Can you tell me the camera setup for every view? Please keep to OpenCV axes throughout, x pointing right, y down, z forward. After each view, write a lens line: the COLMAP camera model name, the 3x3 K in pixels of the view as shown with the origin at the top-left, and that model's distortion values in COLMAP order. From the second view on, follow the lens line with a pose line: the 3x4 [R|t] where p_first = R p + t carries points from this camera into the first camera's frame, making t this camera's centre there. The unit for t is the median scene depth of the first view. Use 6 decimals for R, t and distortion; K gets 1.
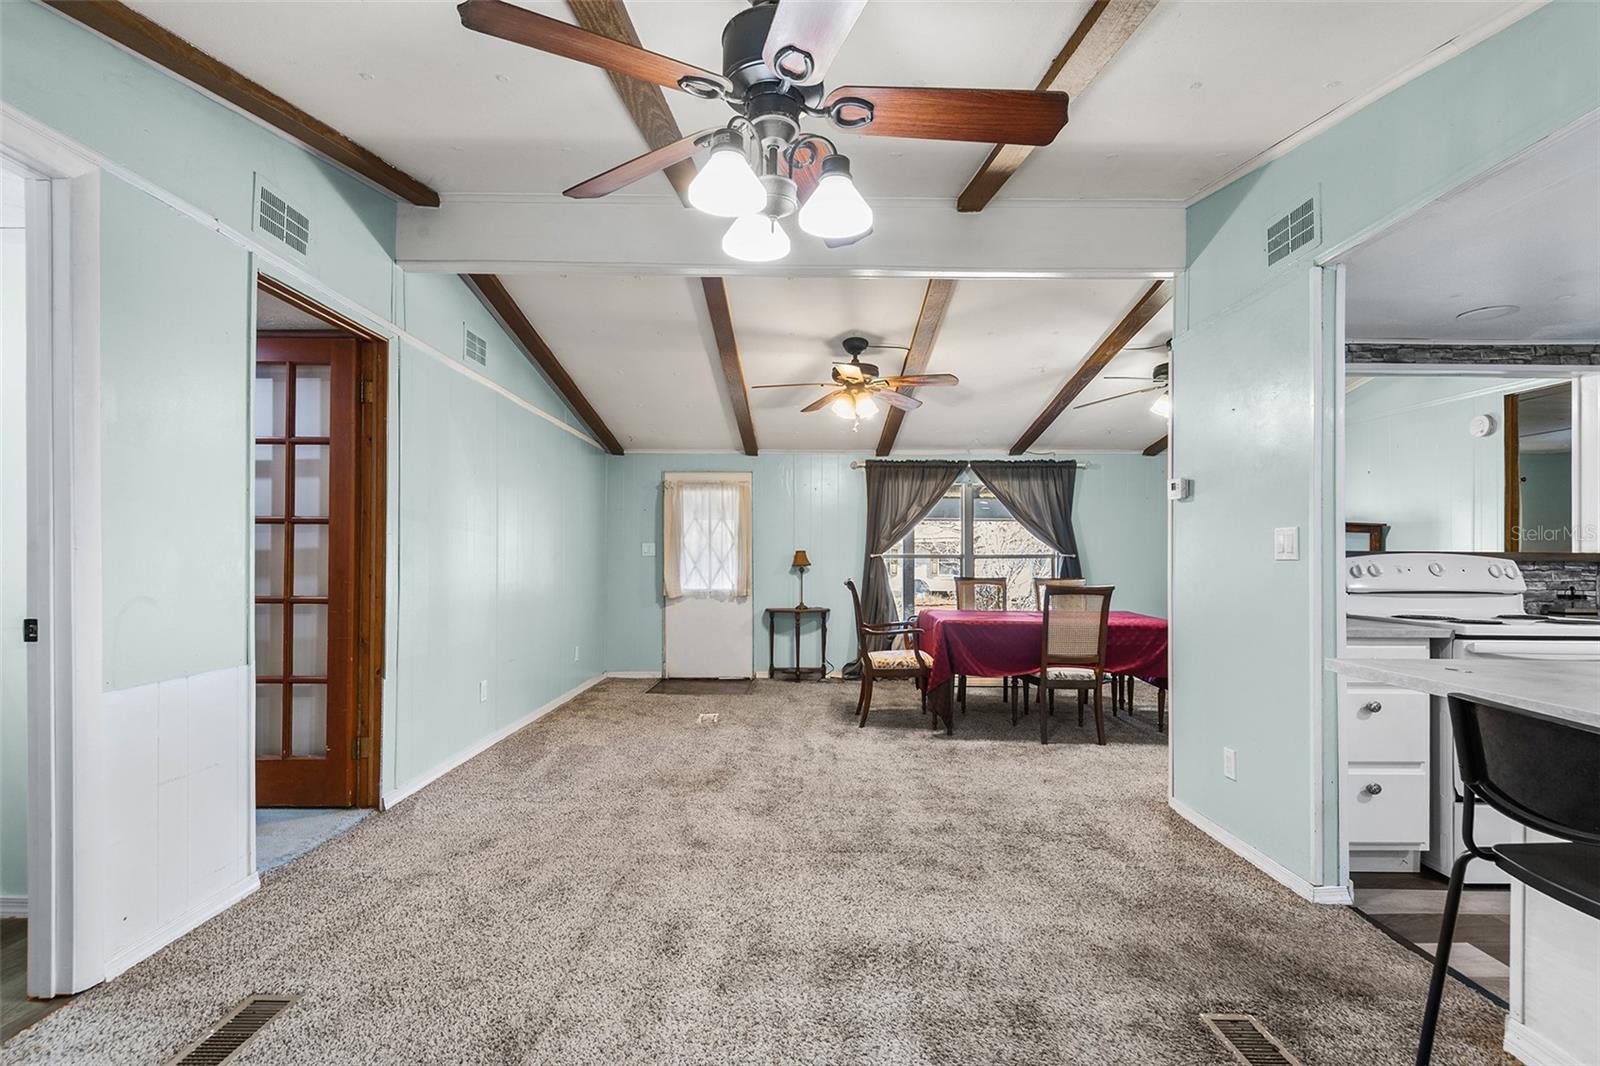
lens RADIAL K [[742.7, 0, 791.5], [0, 742.7, 545.2], [0, 0, 1]] dist [0.028881, -0.017498]
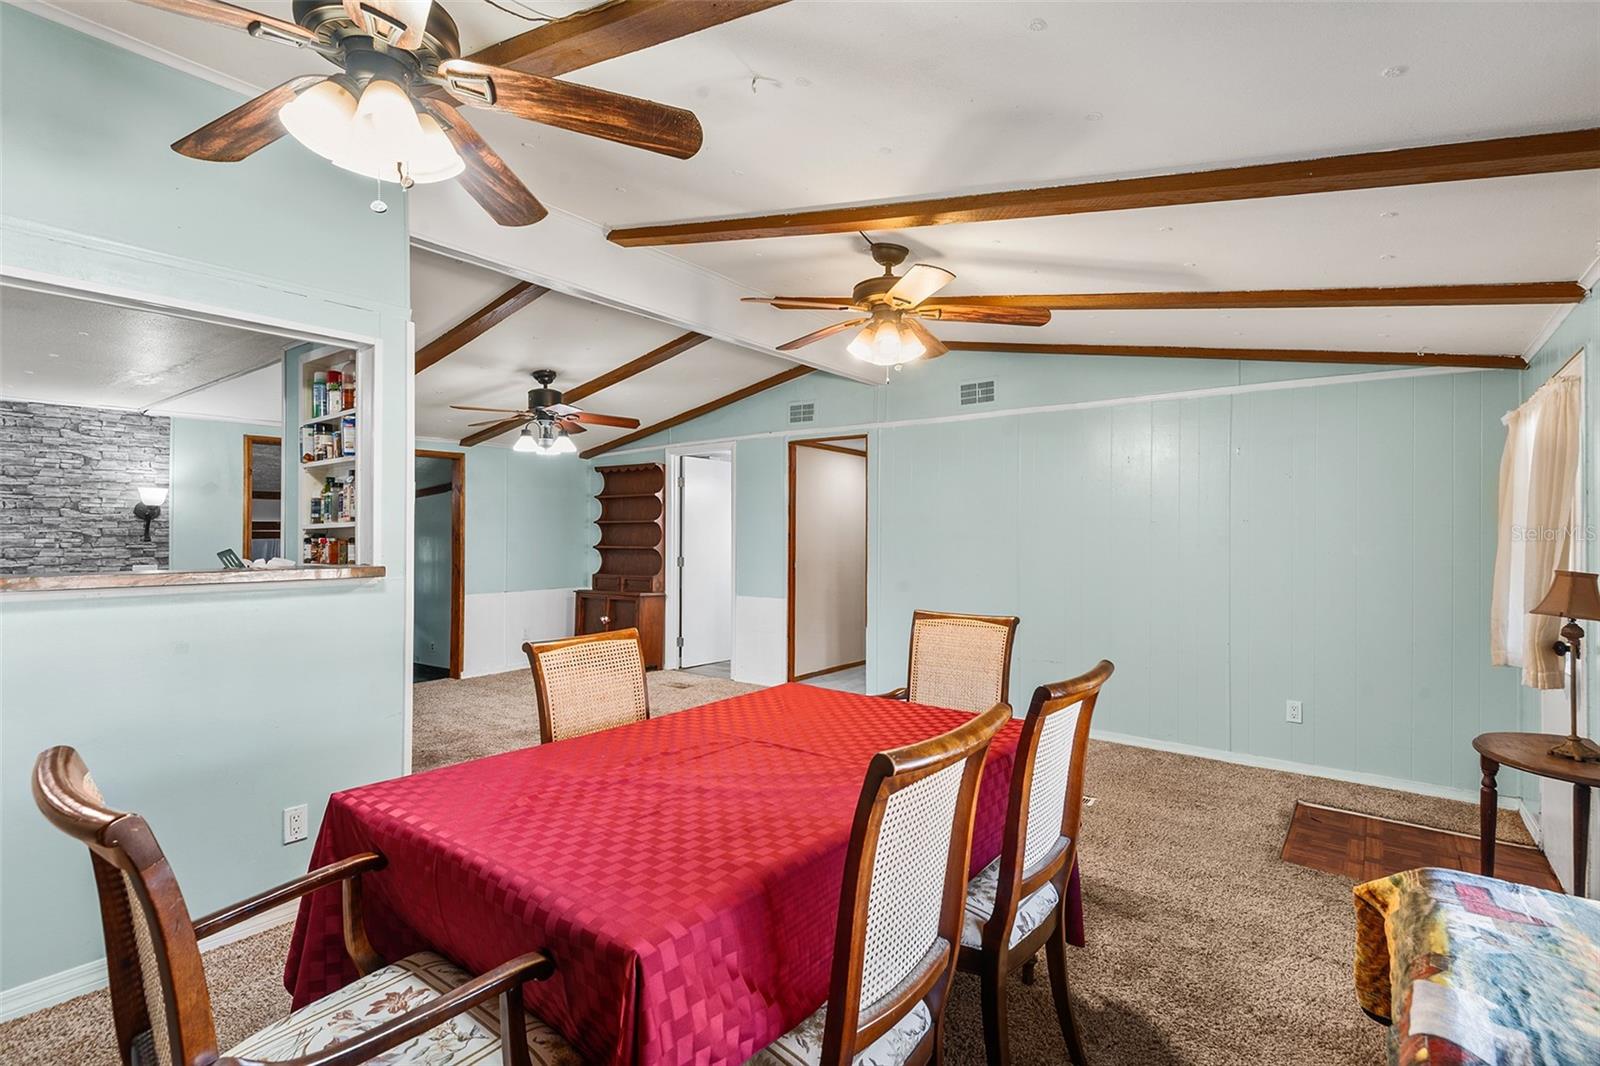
lens RADIAL K [[742.7, 0, 801.7], [0, 742.7, 530.2], [0, 0, 1]] dist [0.028881, -0.017498]
pose [[-0.585831, -0.015693, -0.810281, 0.466277], [0.006784, 0.999683, -0.024266, -0.004643], [0.810405, -0.019713, -0.585538, 0.918422]]
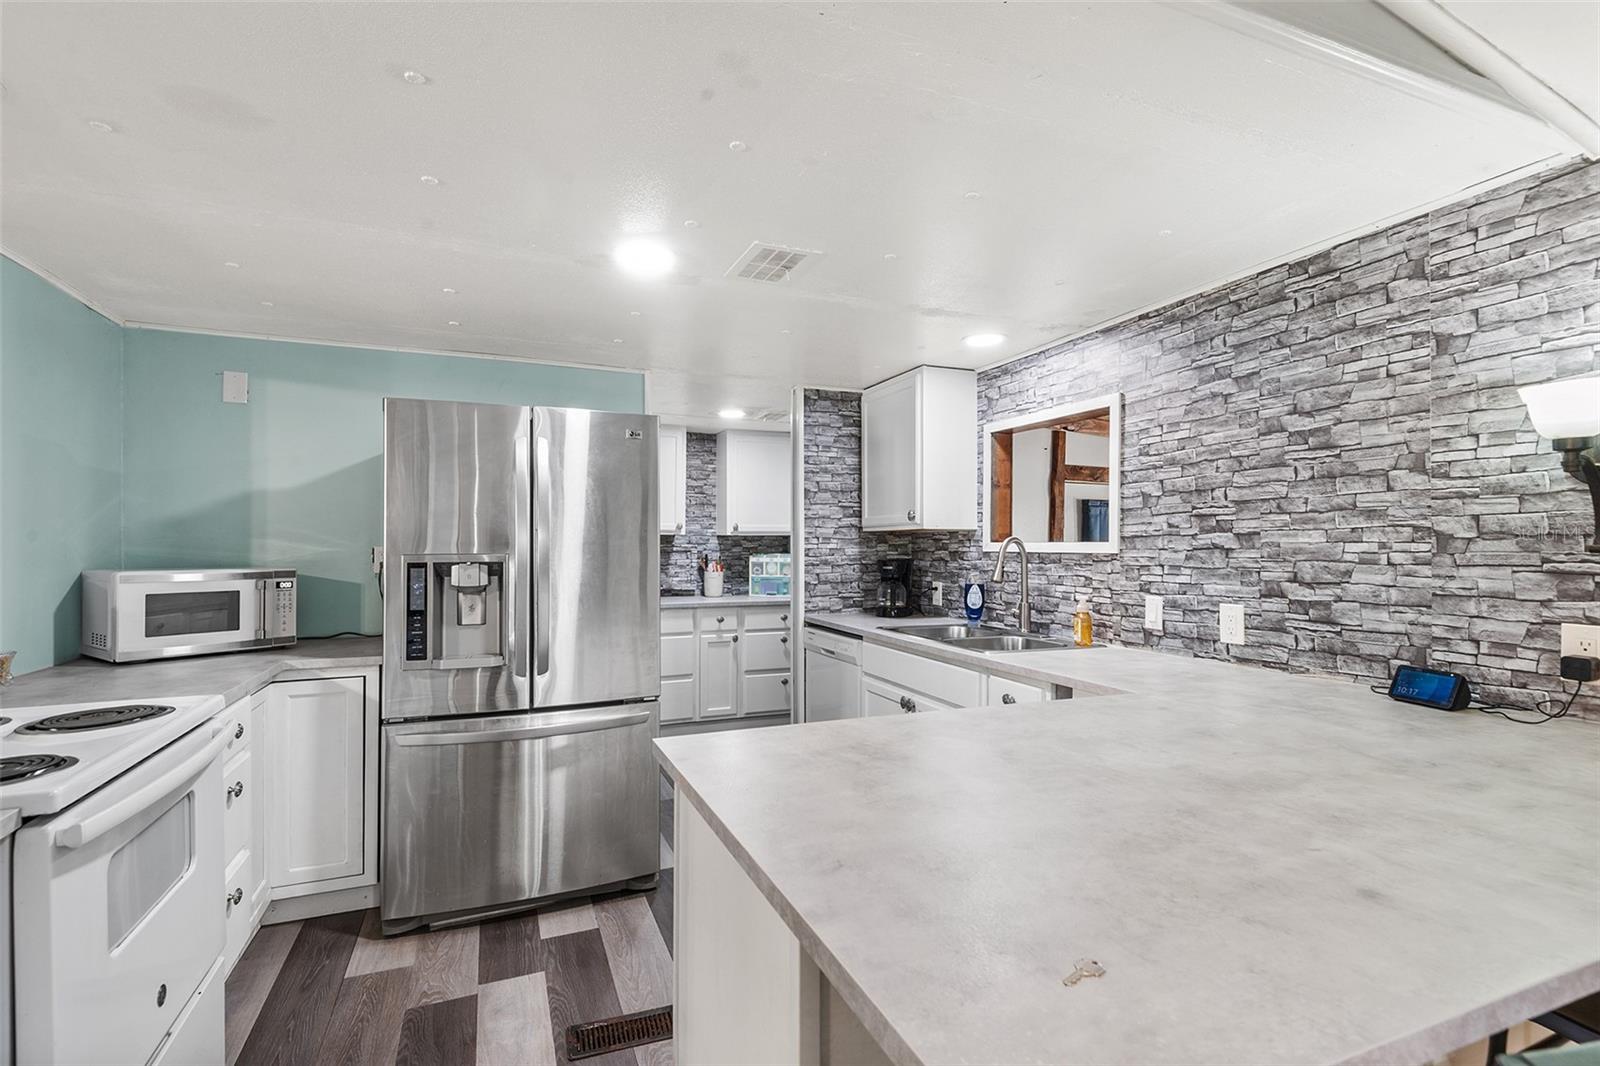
lens RADIAL K [[742.7, 0, 795.6], [0, 742.7, 542.6], [0, 0, 1]] dist [0.028881, -0.017498]
pose [[-0.385566, -0.010419, 0.922621, 0.131847], [-0.015593, 0.999867, 0.004775, -0.015968], [-0.922548, -0.012545, -0.385677, 0.299283]]
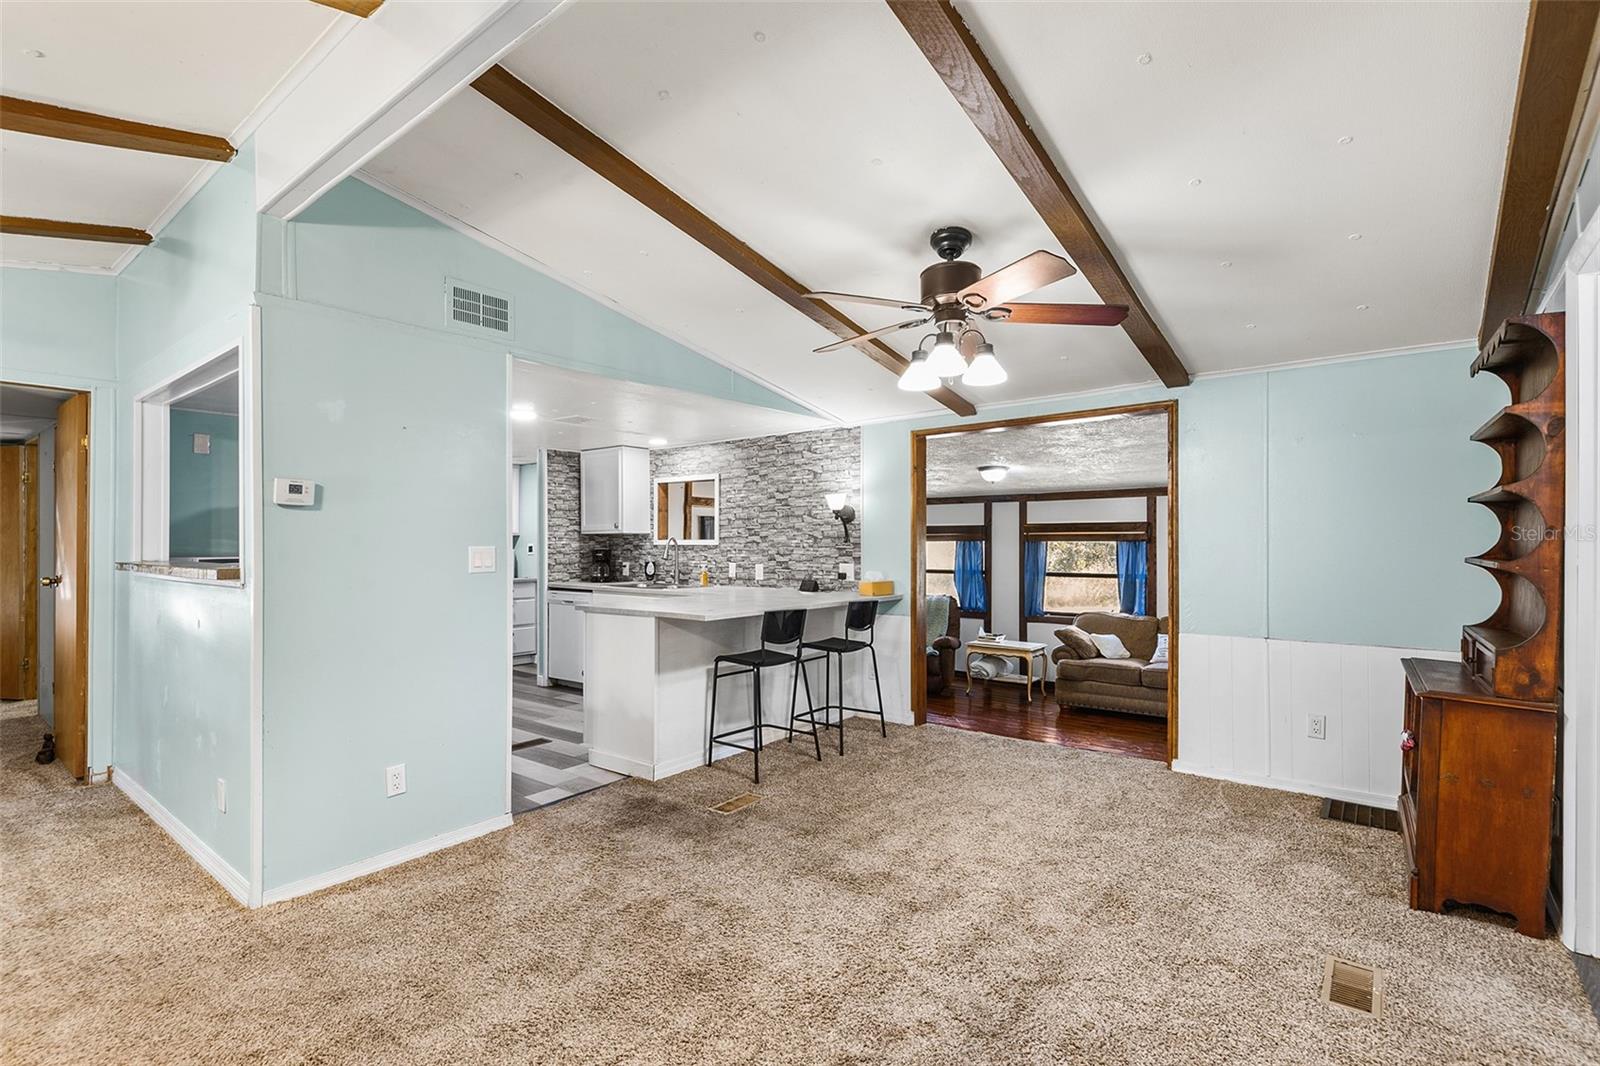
lens RADIAL K [[742.7, 0, 794.9], [0, 742.7, 538.9], [0, 0, 1]] dist [0.028881, -0.017498]
pose [[-0.784790, -0.006947, 0.619723, -0.197357], [-0.013337, 0.999895, -0.005681, -0.014229], [-0.619618, -0.012724, -0.784800, 0.635357]]
